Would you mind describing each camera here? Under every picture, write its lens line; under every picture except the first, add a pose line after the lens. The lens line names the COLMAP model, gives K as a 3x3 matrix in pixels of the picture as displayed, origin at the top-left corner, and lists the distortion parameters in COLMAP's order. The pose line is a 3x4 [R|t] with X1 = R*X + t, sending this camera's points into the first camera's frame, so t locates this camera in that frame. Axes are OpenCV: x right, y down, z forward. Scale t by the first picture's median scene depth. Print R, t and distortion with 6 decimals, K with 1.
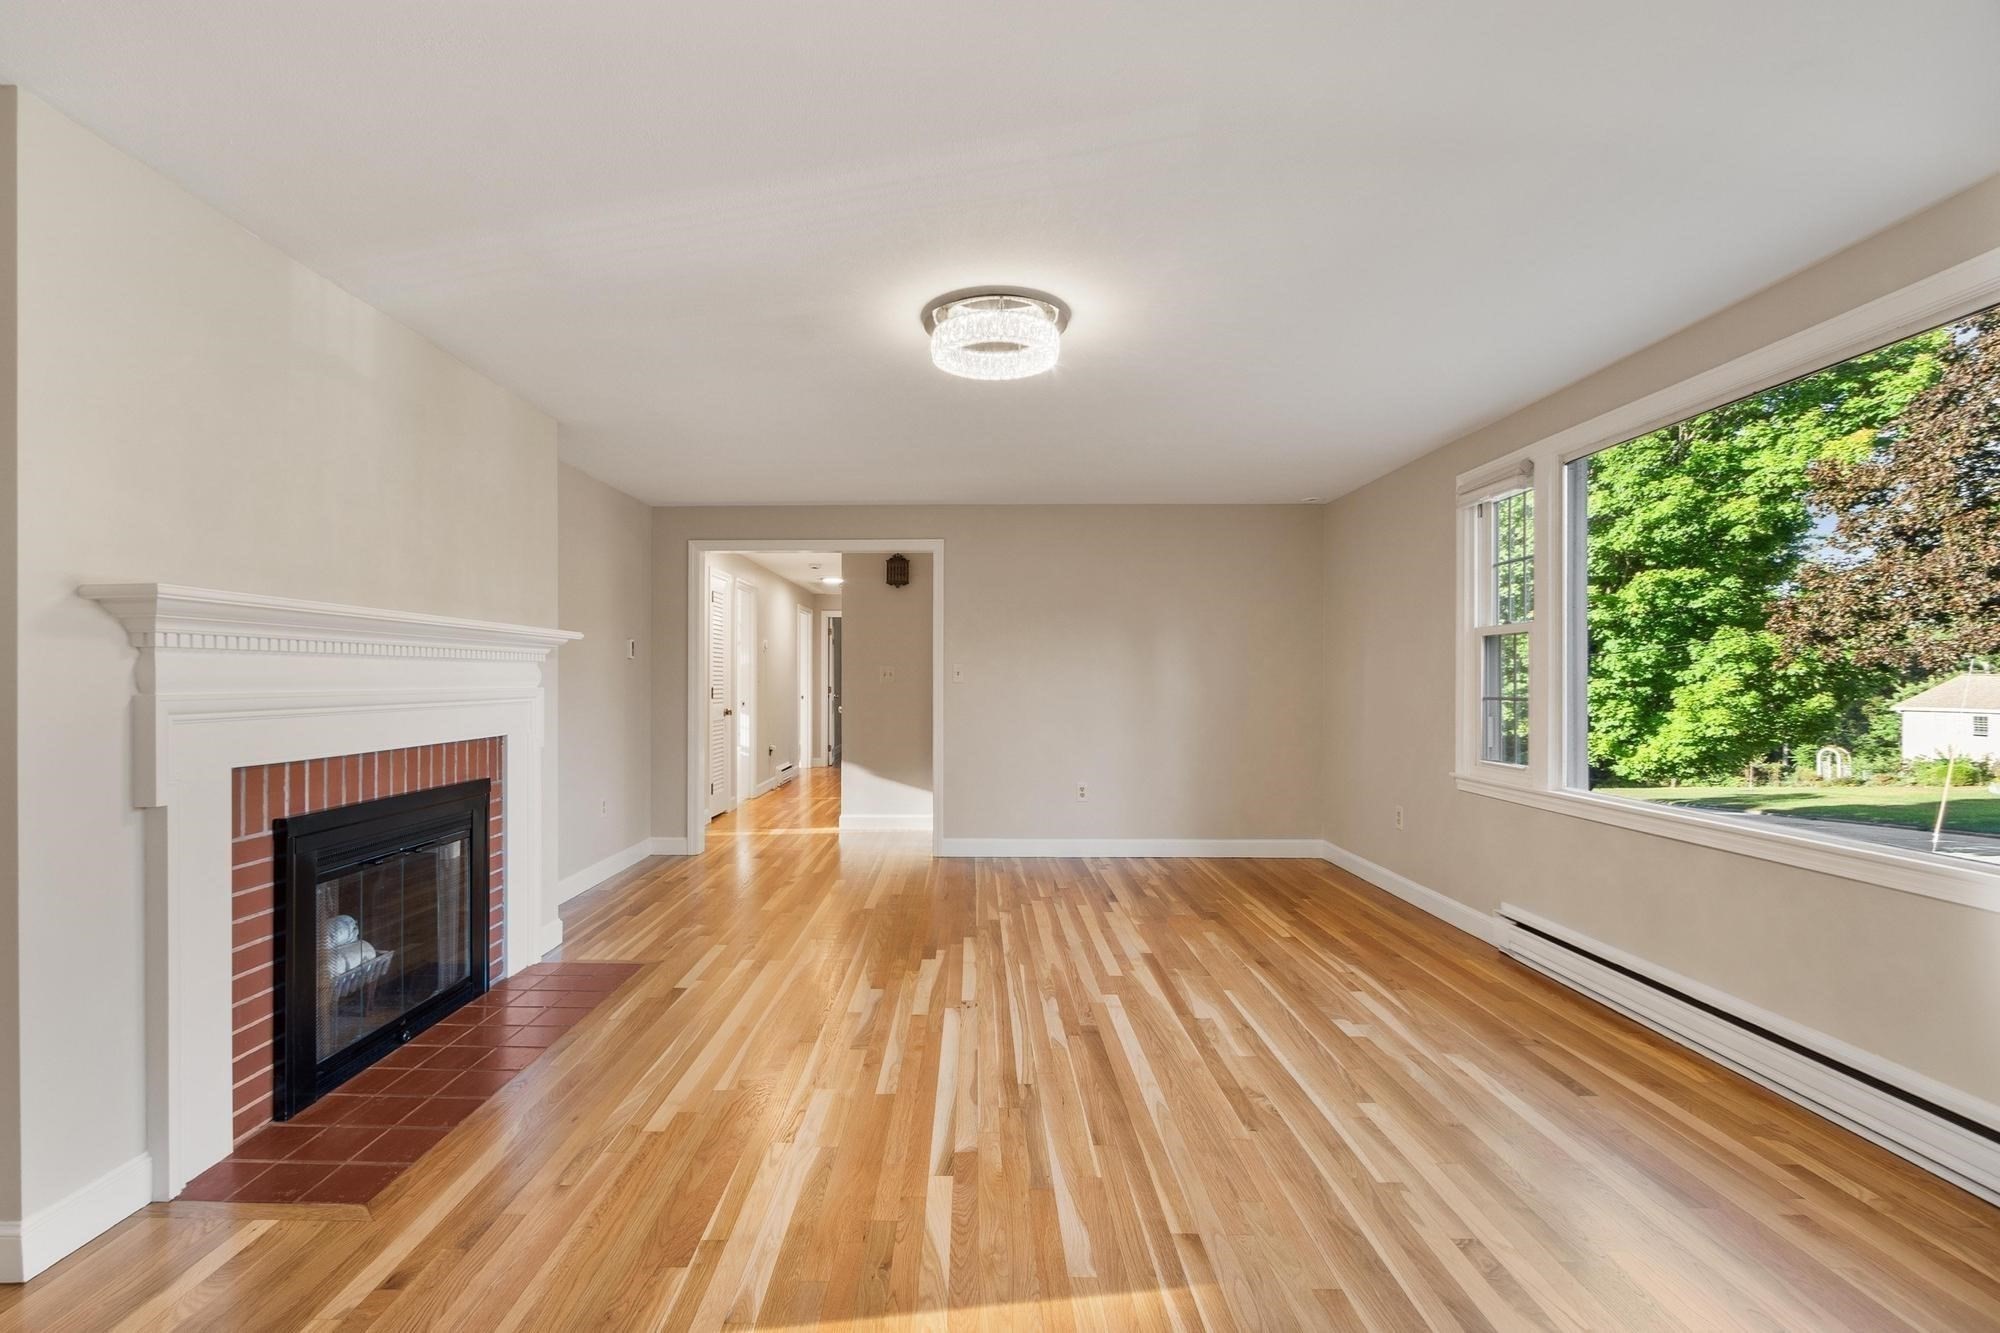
lens RADIAL K [[880.6, 0, 941.7], [0, 880.6, 682.7], [0, 0, 1]] dist [0.002109, -0.000983]
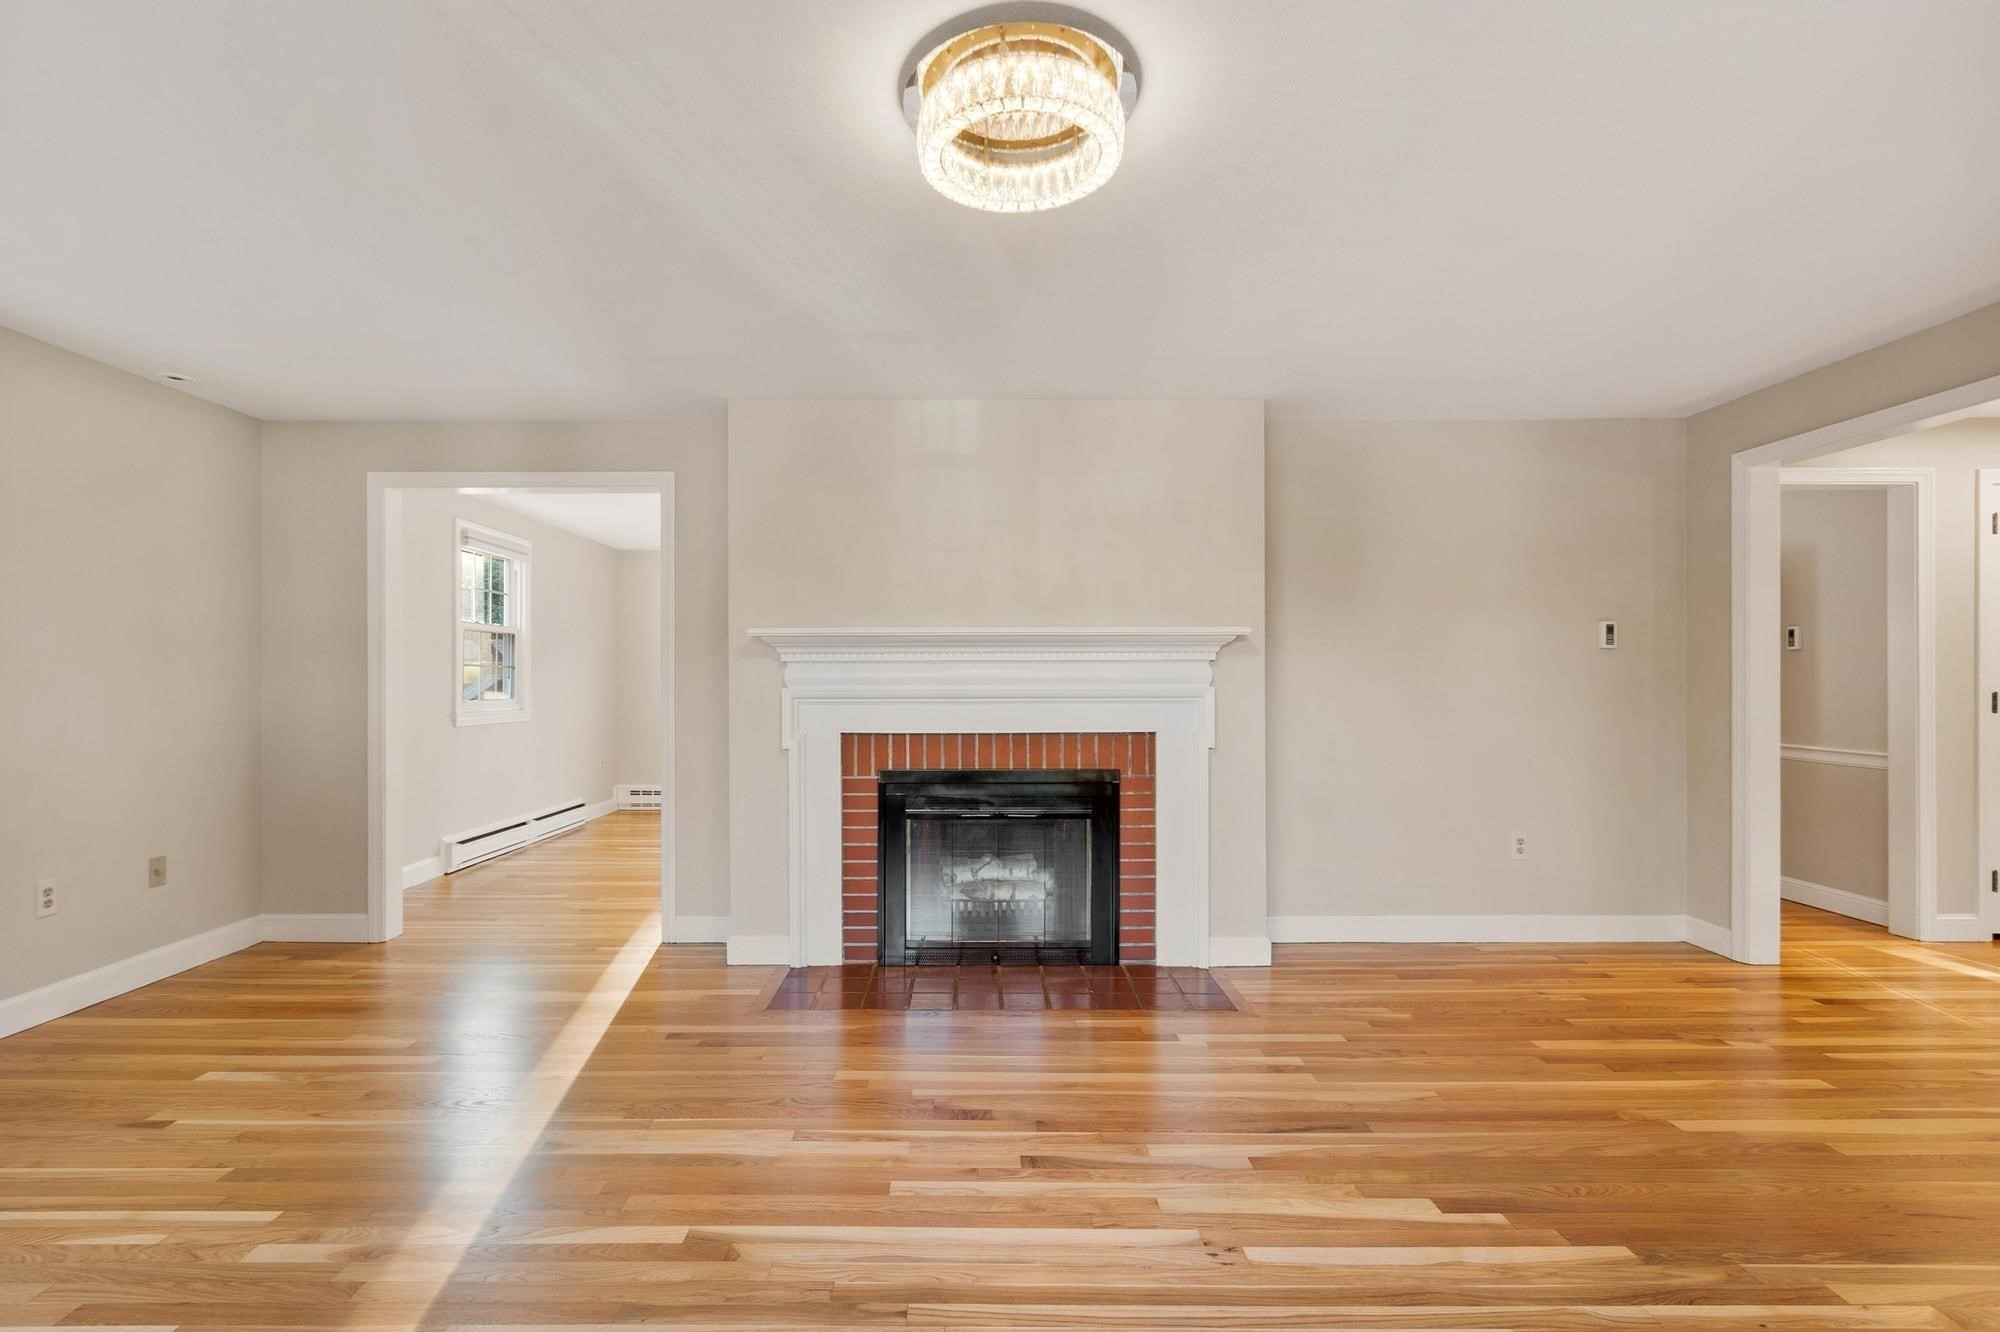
lens RADIAL K [[880.6, 0, 963.9], [0, 880.6, 685.5], [0, 0, 1]] dist [0.002109, -0.000983]
pose [[0.033509, 0.006258, -0.999419, 0.631643], [-0.002073, 0.999979, 0.006192, -0.001324], [0.999436, 0.001864, 0.033522, 0.877625]]
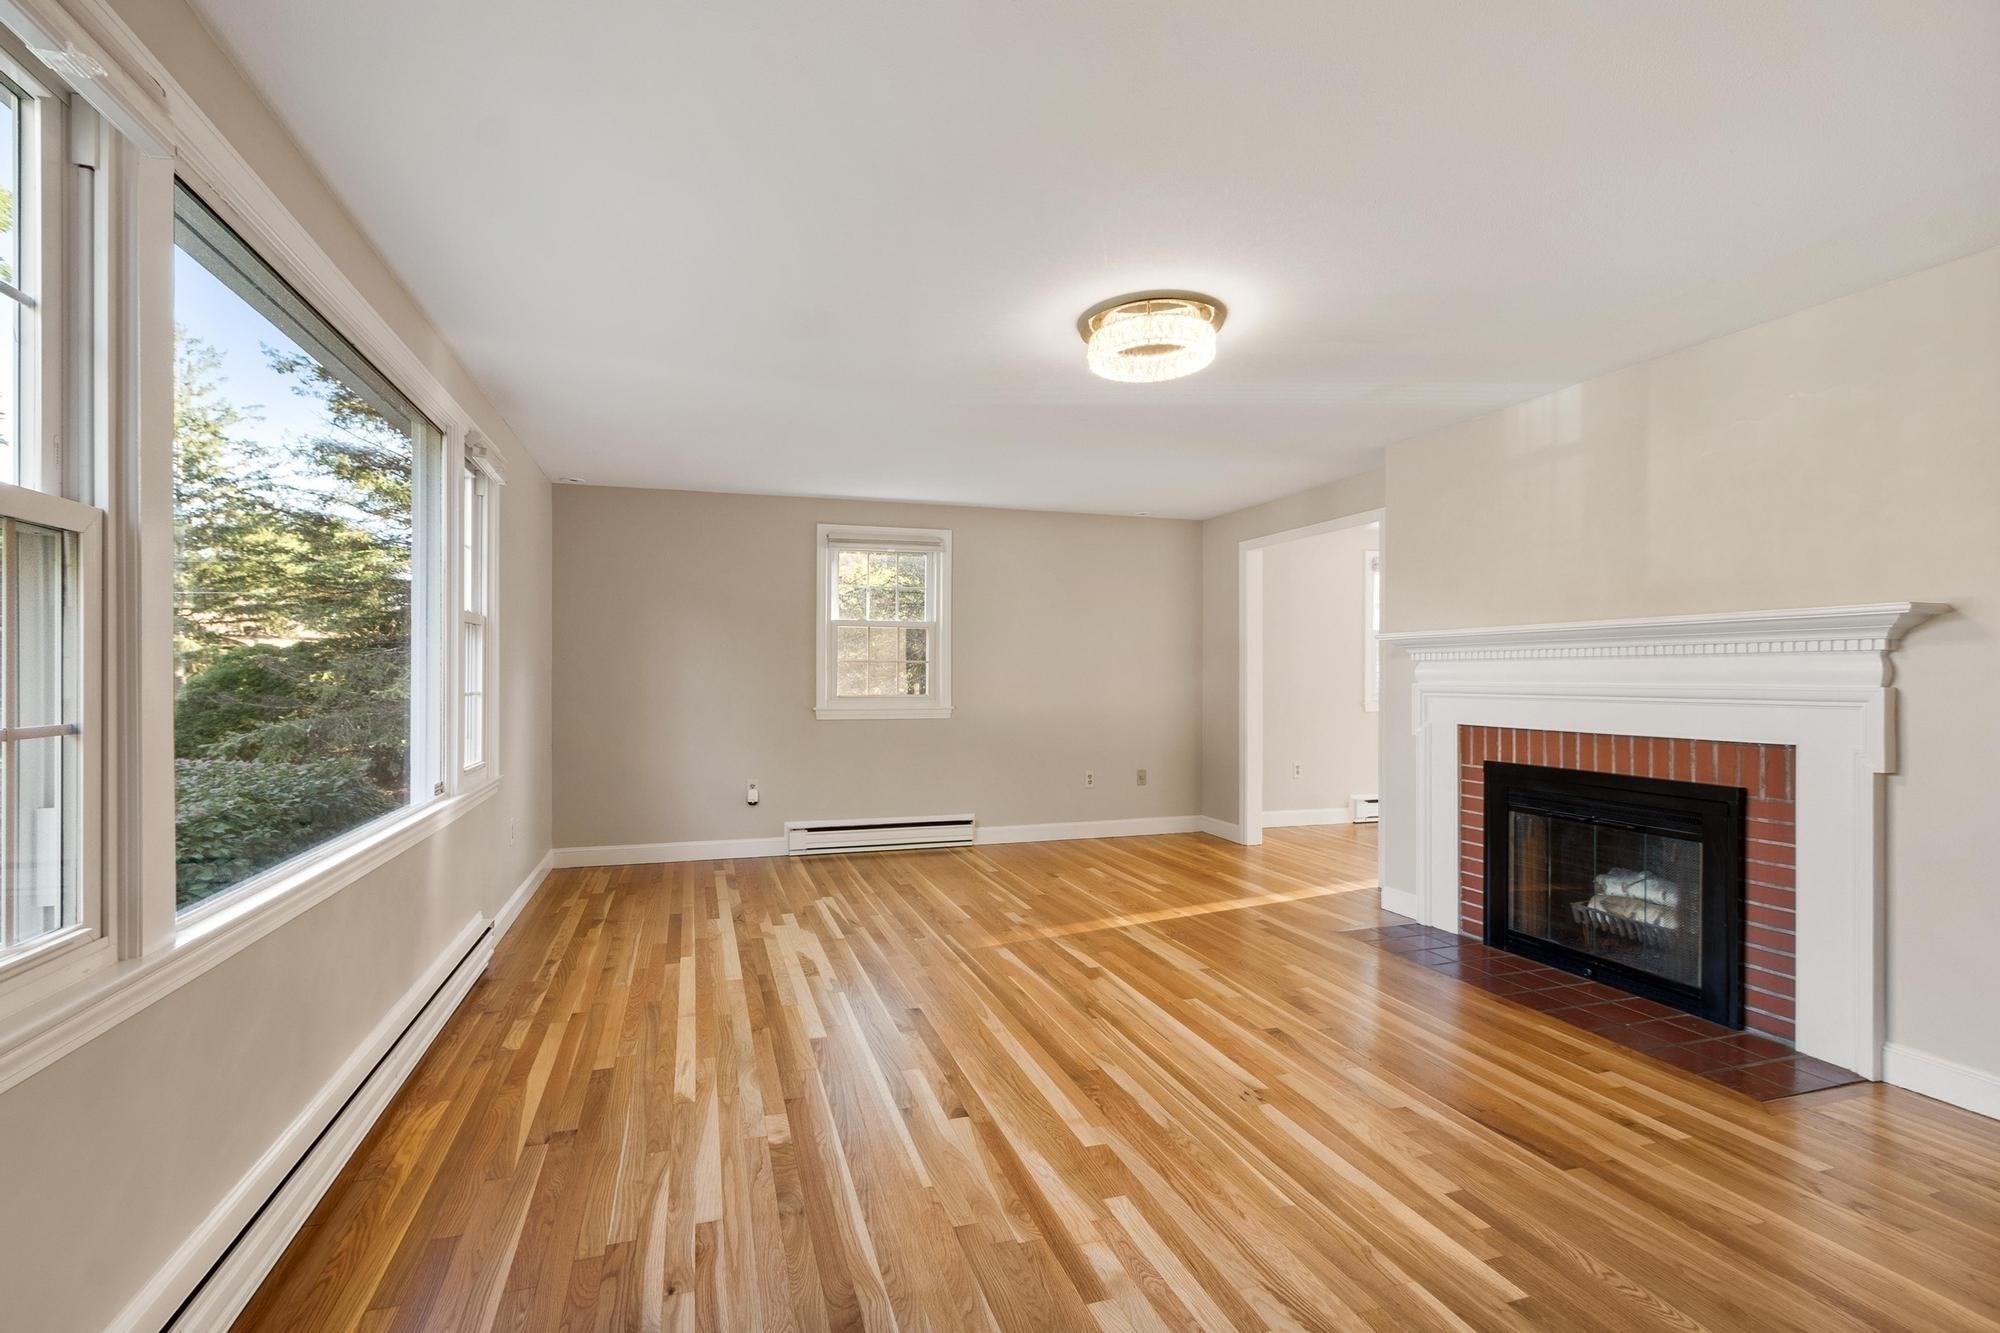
lens RADIAL K [[880.6, 0, 988.9], [0, 880.6, 668.5], [0, 0, 1]] dist [0.002109, -0.000983]
pose [[-0.935845, -0.005964, -0.352361, 0.557648], [-0.004473, 0.999977, -0.005045, -0.003115], [0.352383, -0.003145, -0.935850, 1.767336]]
